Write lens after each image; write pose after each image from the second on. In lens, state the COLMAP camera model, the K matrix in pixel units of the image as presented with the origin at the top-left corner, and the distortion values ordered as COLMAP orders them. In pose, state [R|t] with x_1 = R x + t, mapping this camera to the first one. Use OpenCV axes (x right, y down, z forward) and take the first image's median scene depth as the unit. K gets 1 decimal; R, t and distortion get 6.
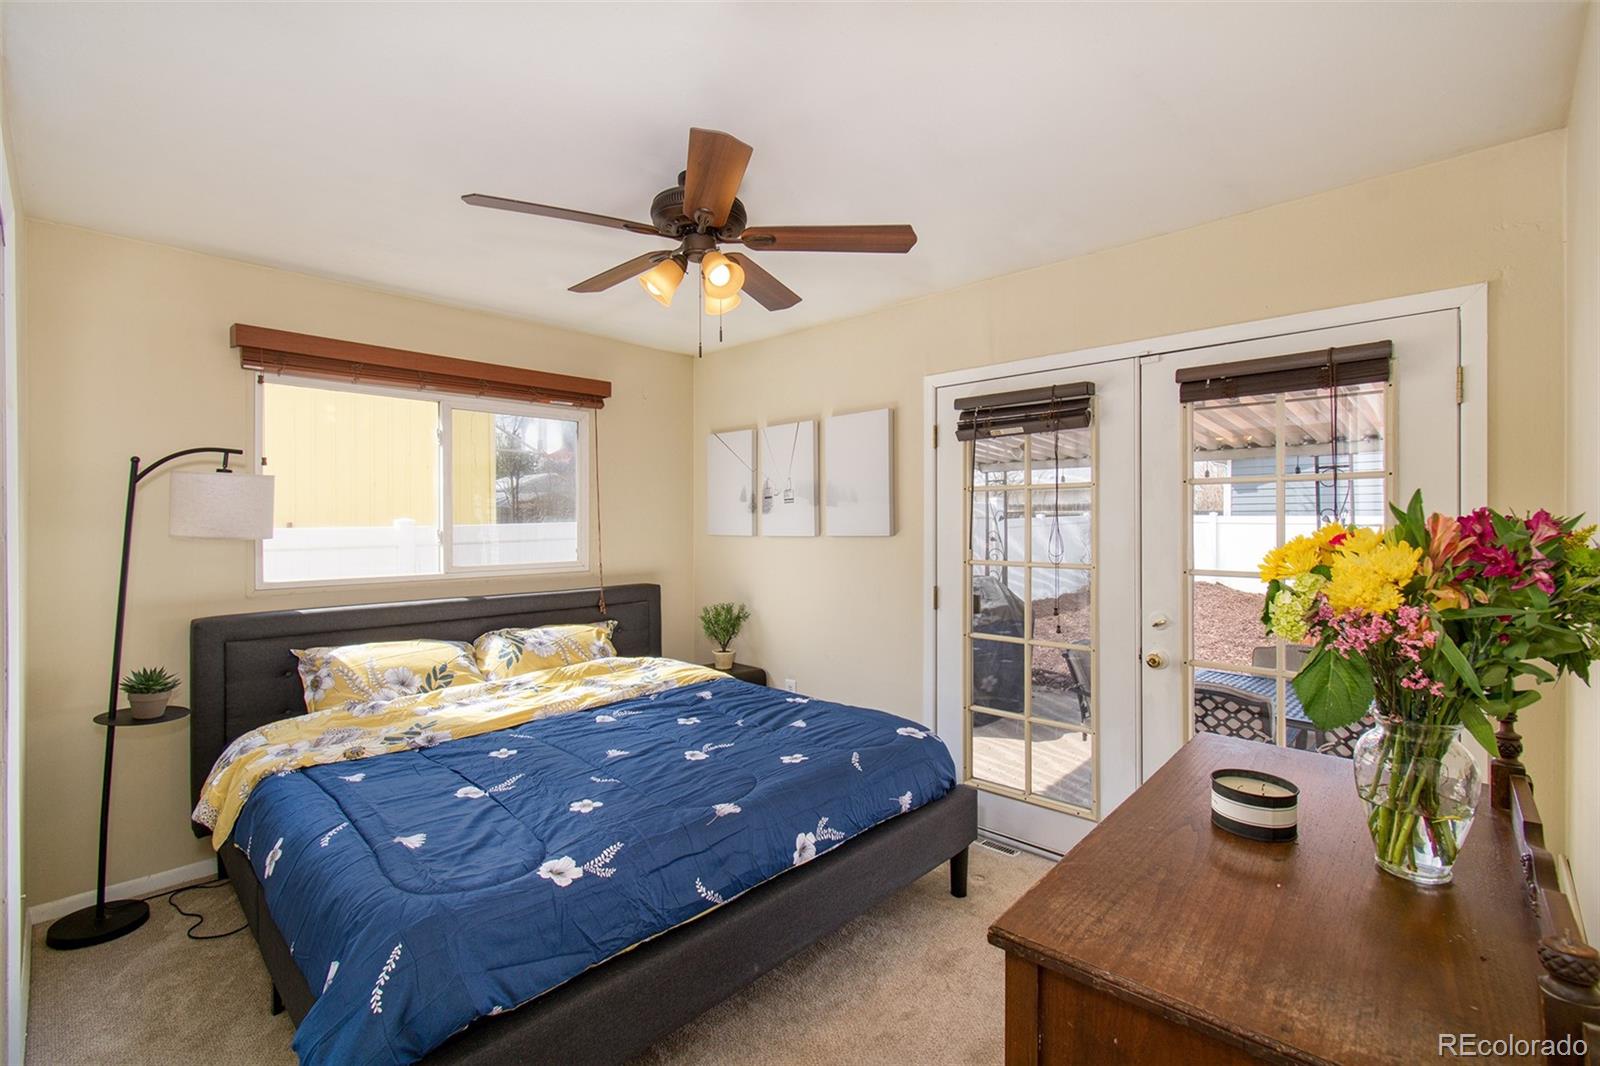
lens RADIAL K [[716.0, 0, 807.7], [0, 716.0, 523.6], [0, 0, 1]] dist [0.000569, -0.000149]
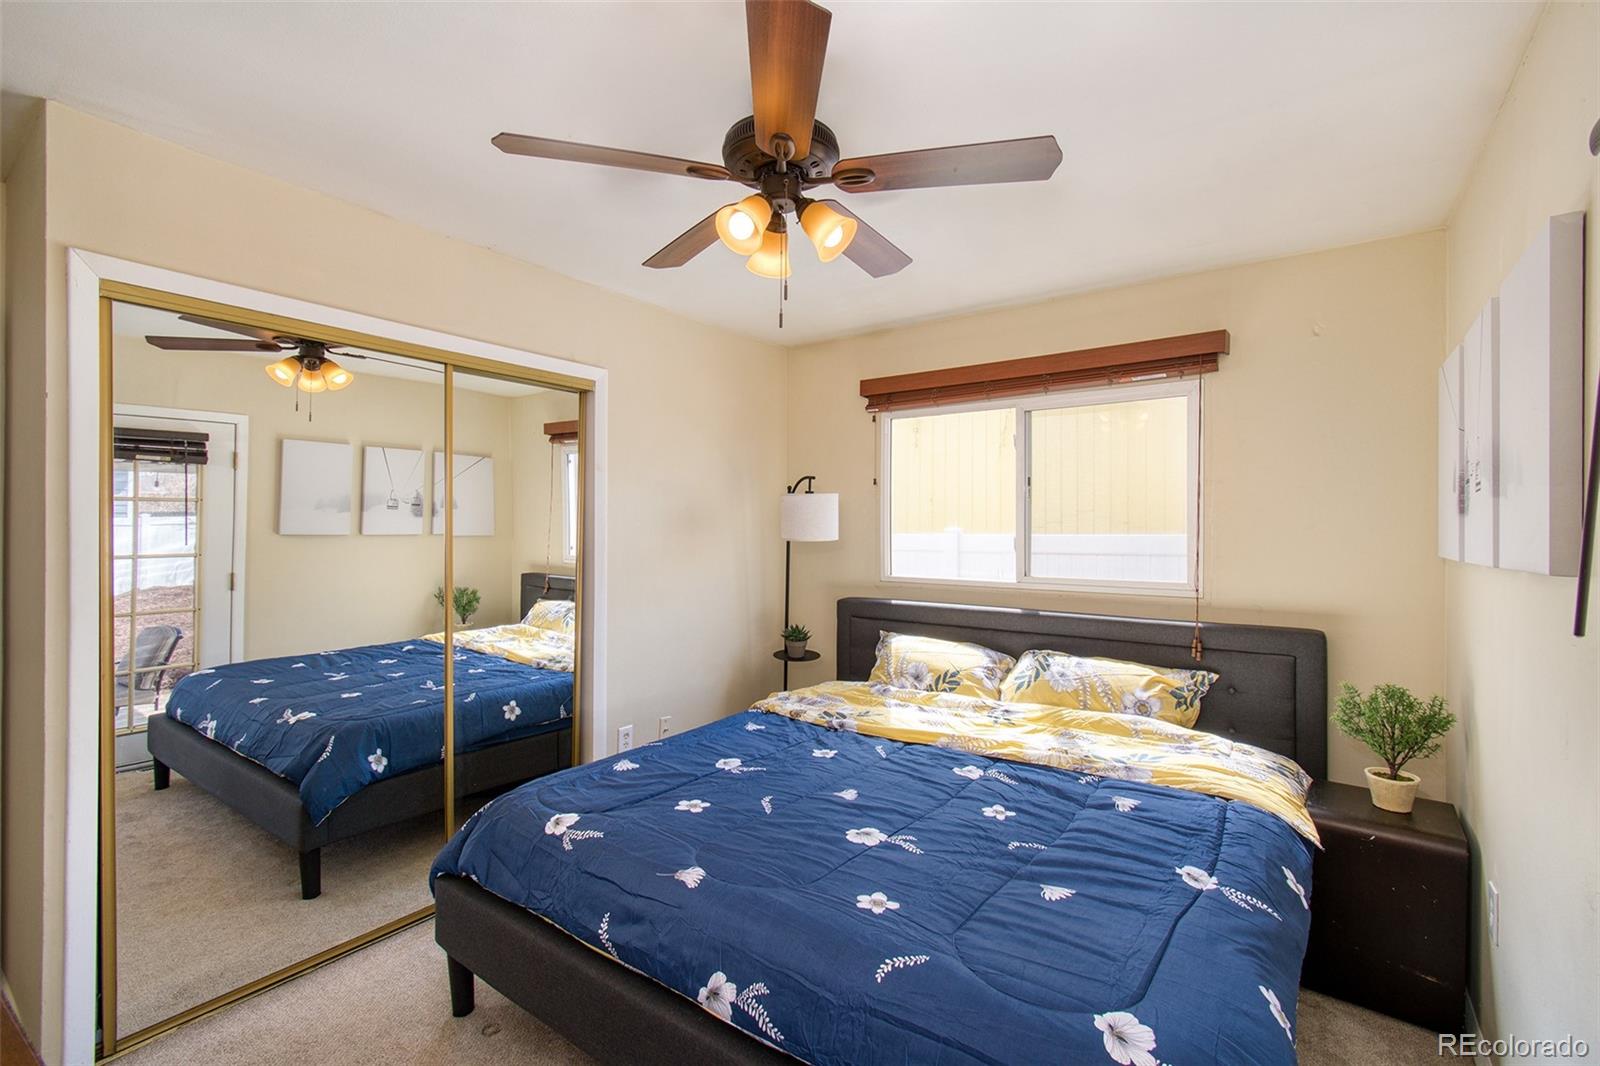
lens RADIAL K [[716.0, 0, 807.7], [0, 716.0, 523.6], [0, 0, 1]] dist [0.000569, -0.000149]
pose [[0.127062, -0.002926, -0.991890, 0.536229], [-0.007092, 0.999967, -0.003859, -0.005813], [0.991869, 0.007525, 0.127037, 0.756312]]
